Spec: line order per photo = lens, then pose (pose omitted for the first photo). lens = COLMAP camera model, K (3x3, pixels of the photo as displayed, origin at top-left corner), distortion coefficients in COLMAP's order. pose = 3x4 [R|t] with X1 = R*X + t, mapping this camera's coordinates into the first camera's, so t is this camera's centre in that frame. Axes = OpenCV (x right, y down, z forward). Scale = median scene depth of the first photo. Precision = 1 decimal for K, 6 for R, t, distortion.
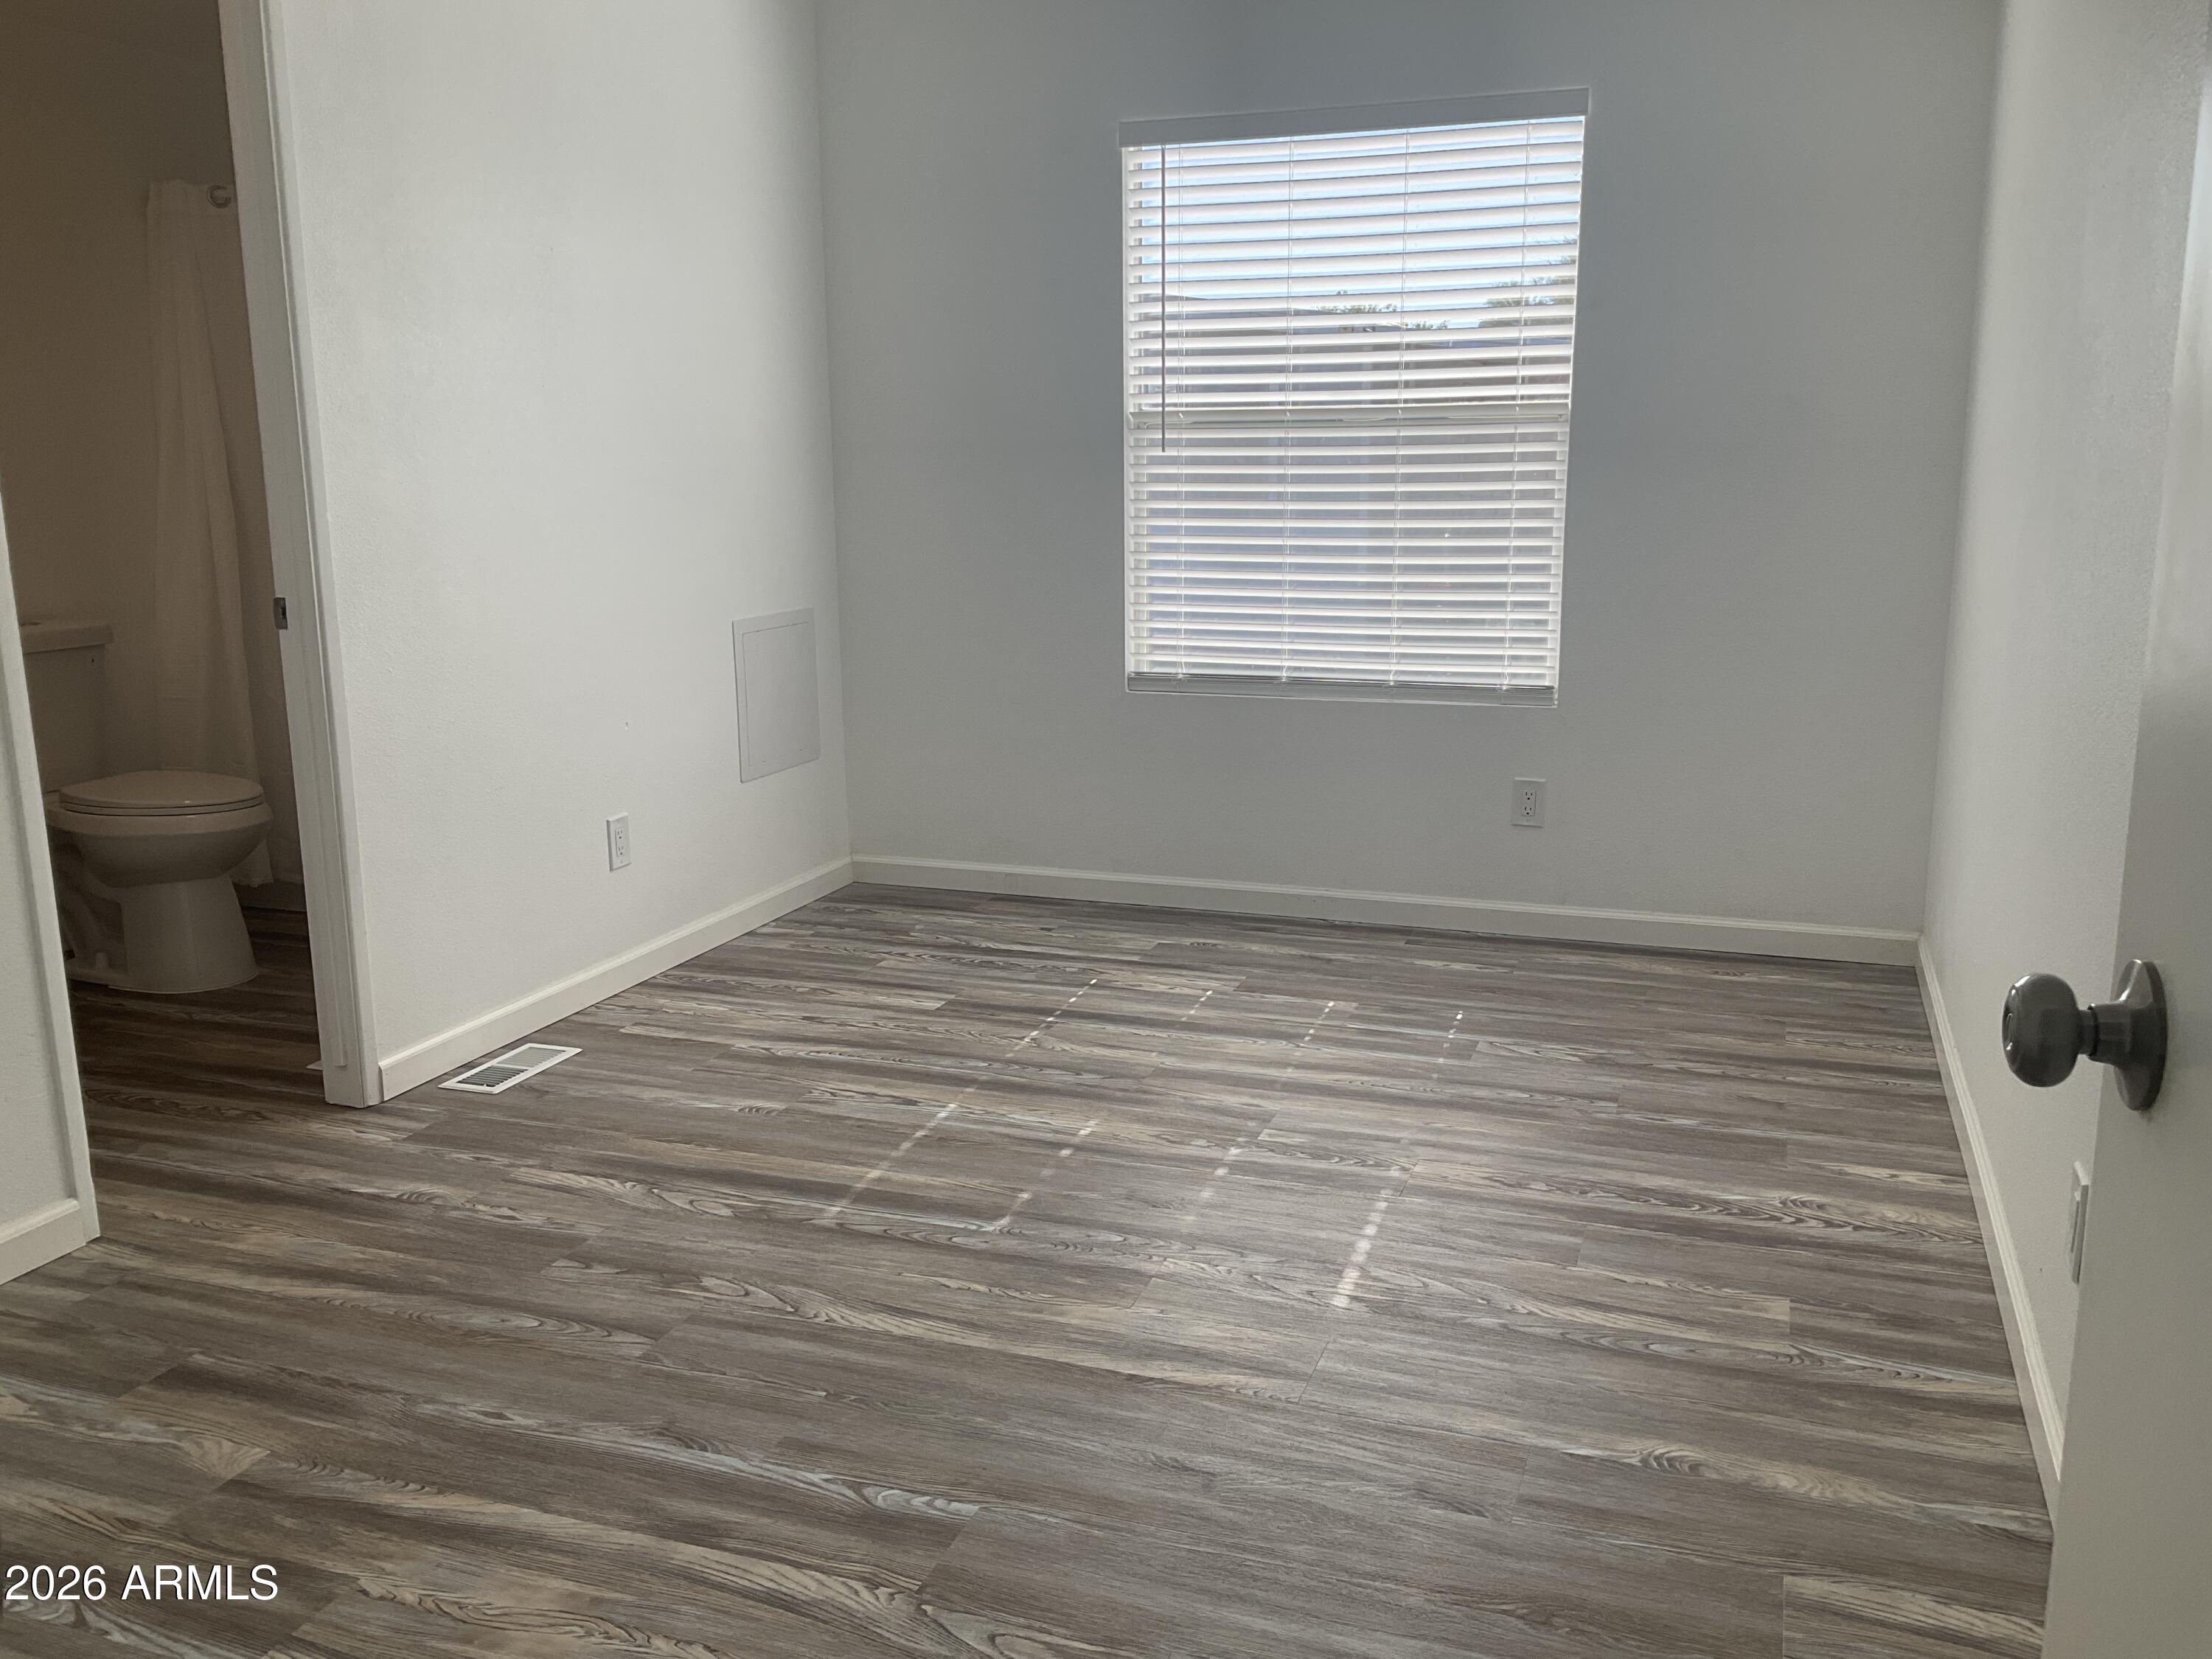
lens RADIAL K [[1823.9, 0, 1097.5], [0, 1823.9, 828.2], [0, 0, 1]] dist [0.054956, -0.090076]
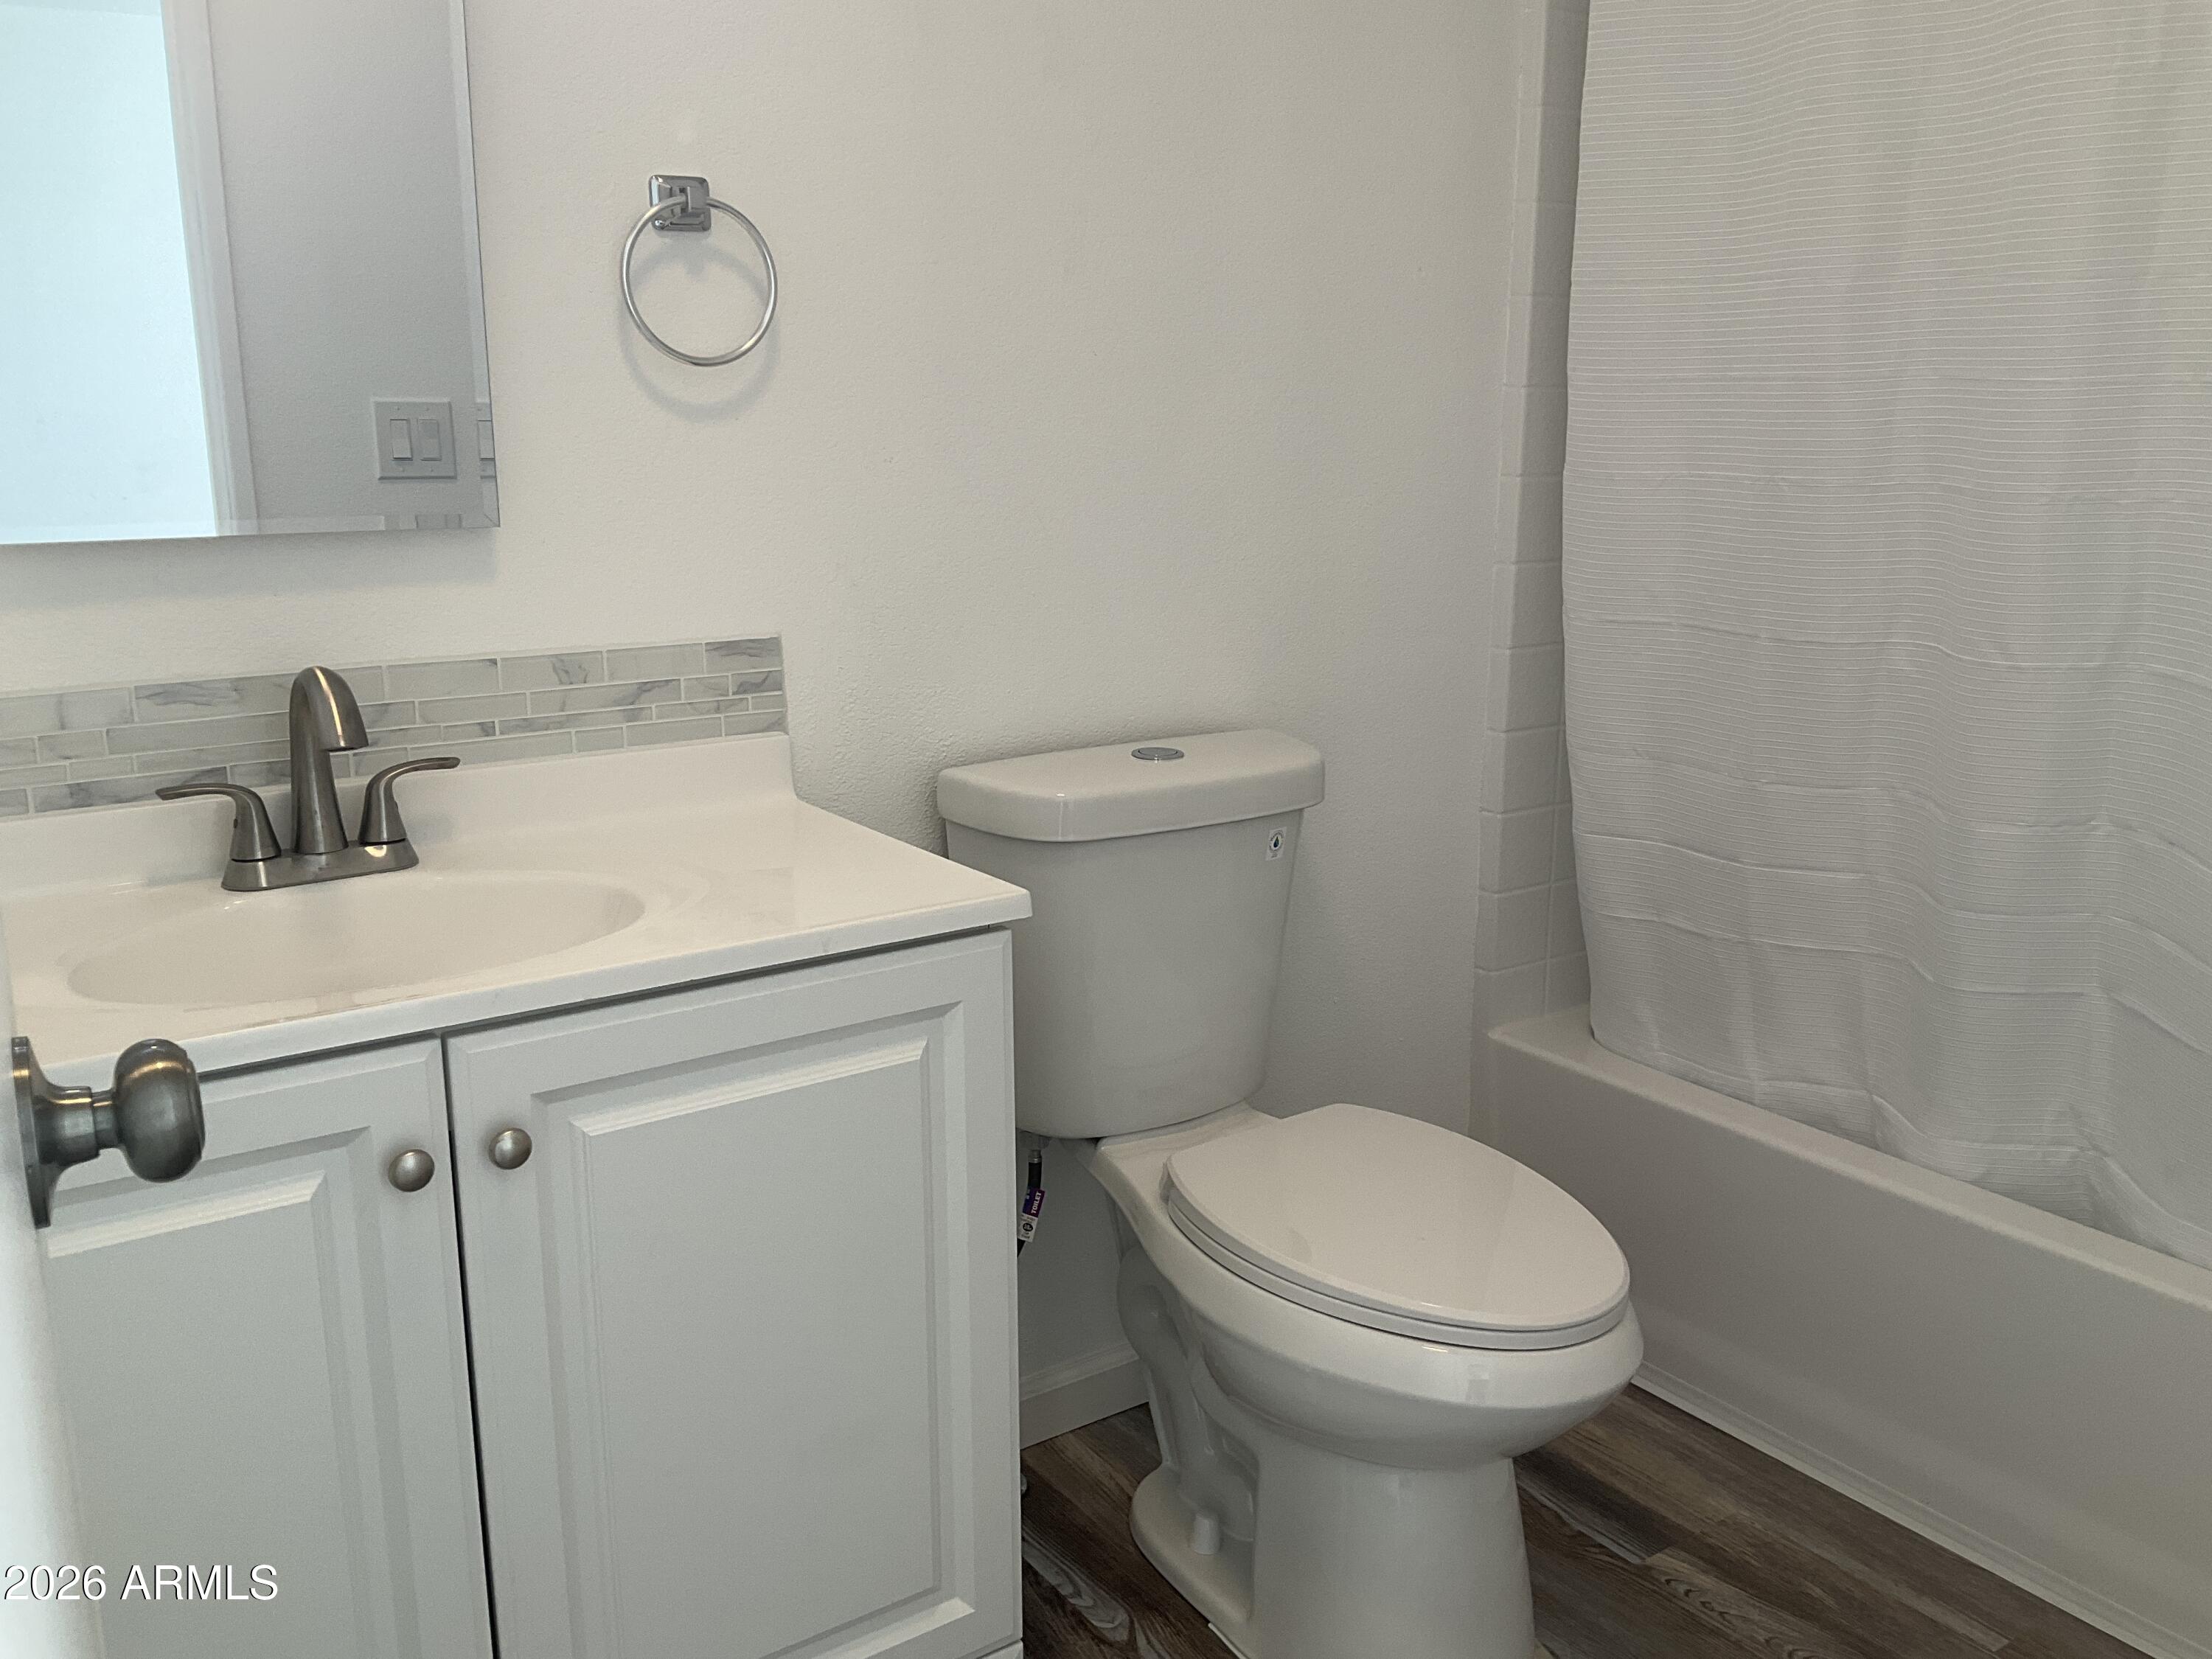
lens RADIAL K [[1823.9, 0, 1107.8], [0, 1823.9, 822.5], [0, 0, 1]] dist [0.054956, -0.090076]
pose [[0.815961, 0.139829, -0.560942, -0.413799], [-0.126067, 0.989994, 0.063400, -0.147619], [0.564194, 0.018984, 0.825424, 0.760102]]
